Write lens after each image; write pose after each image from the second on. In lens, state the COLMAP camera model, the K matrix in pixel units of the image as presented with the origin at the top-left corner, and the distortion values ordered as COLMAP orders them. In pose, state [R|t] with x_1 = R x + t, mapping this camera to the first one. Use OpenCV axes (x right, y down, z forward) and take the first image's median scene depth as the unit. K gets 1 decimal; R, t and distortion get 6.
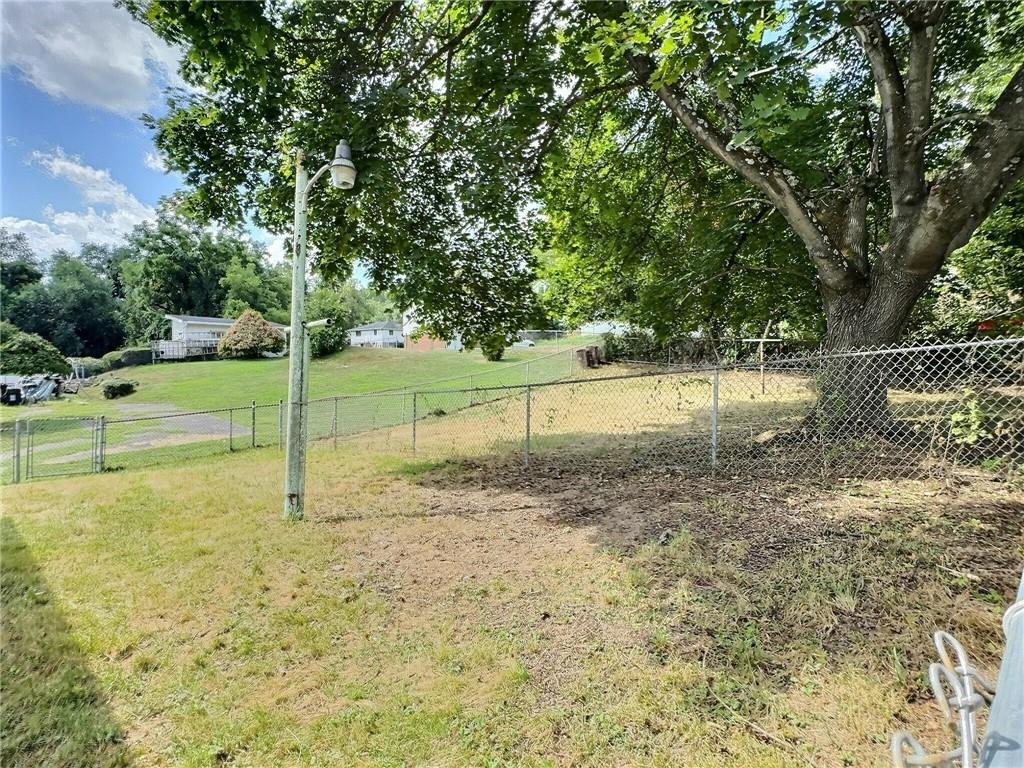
lens RADIAL K [[538.8, 0, 516.0], [0, 538.8, 383.1], [0, 0, 1]] dist [0.000133, 0.000631]
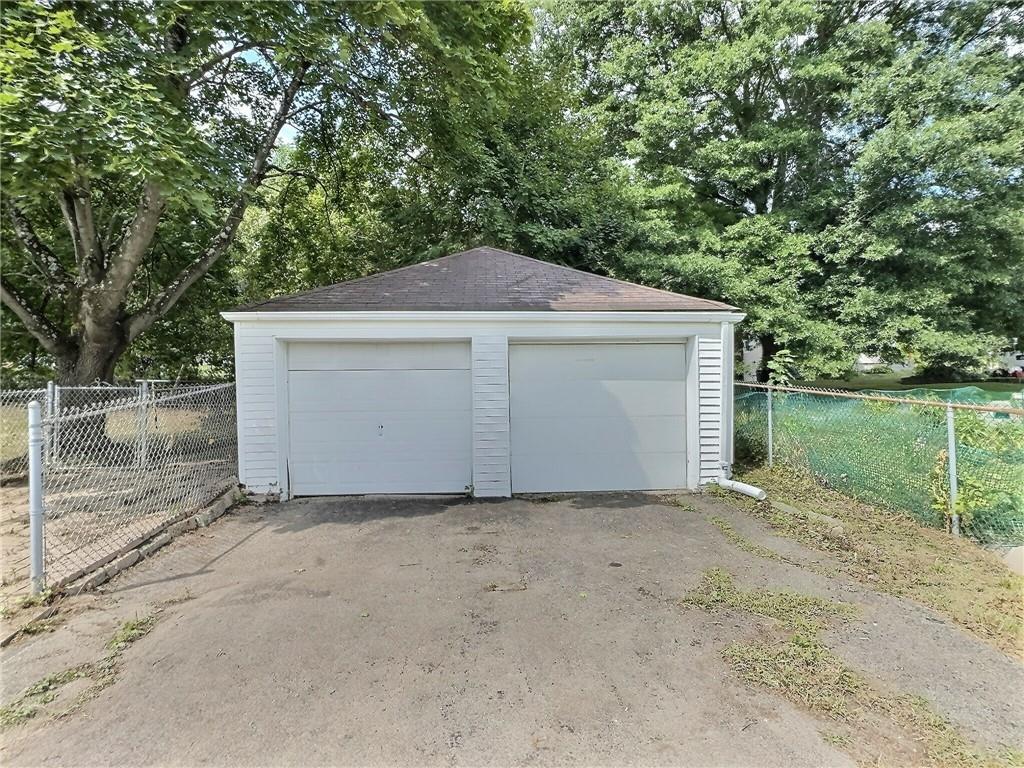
lens RADIAL K [[538.8, 0, 516.0], [0, 538.8, 383.1], [0, 0, 1]] dist [0.000133, 0.000631]
pose [[0.693148, 0.003244, 0.720788, 0.253293], [0.043971, 0.997937, -0.046776, 0.016389], [-0.719453, 0.064116, 0.691576, -0.522356]]
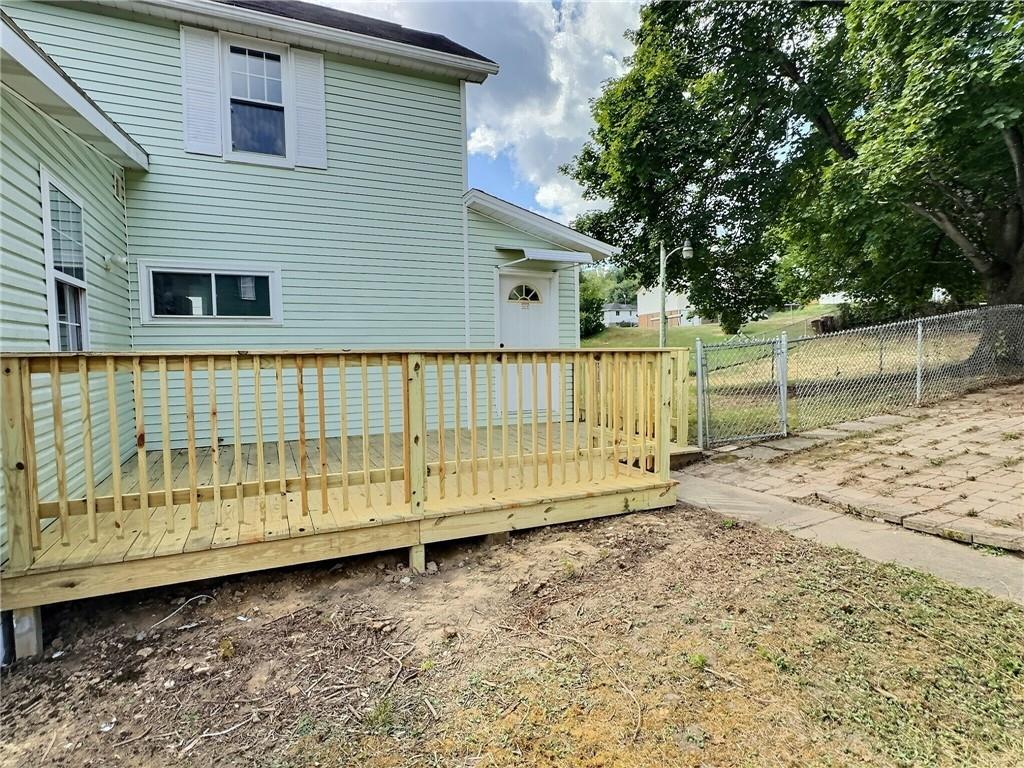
lens RADIAL K [[540.8, 0, 507.2], [0, 540.8, 381.5], [0, 0, 1]] dist [-0.001934, -0.000674]
pose [[0.916814, -0.009810, -0.399193, -0.044103], [0.023741, 0.999269, 0.029969, 0.036287], [0.398607, -0.036953, 0.916377, -0.633125]]
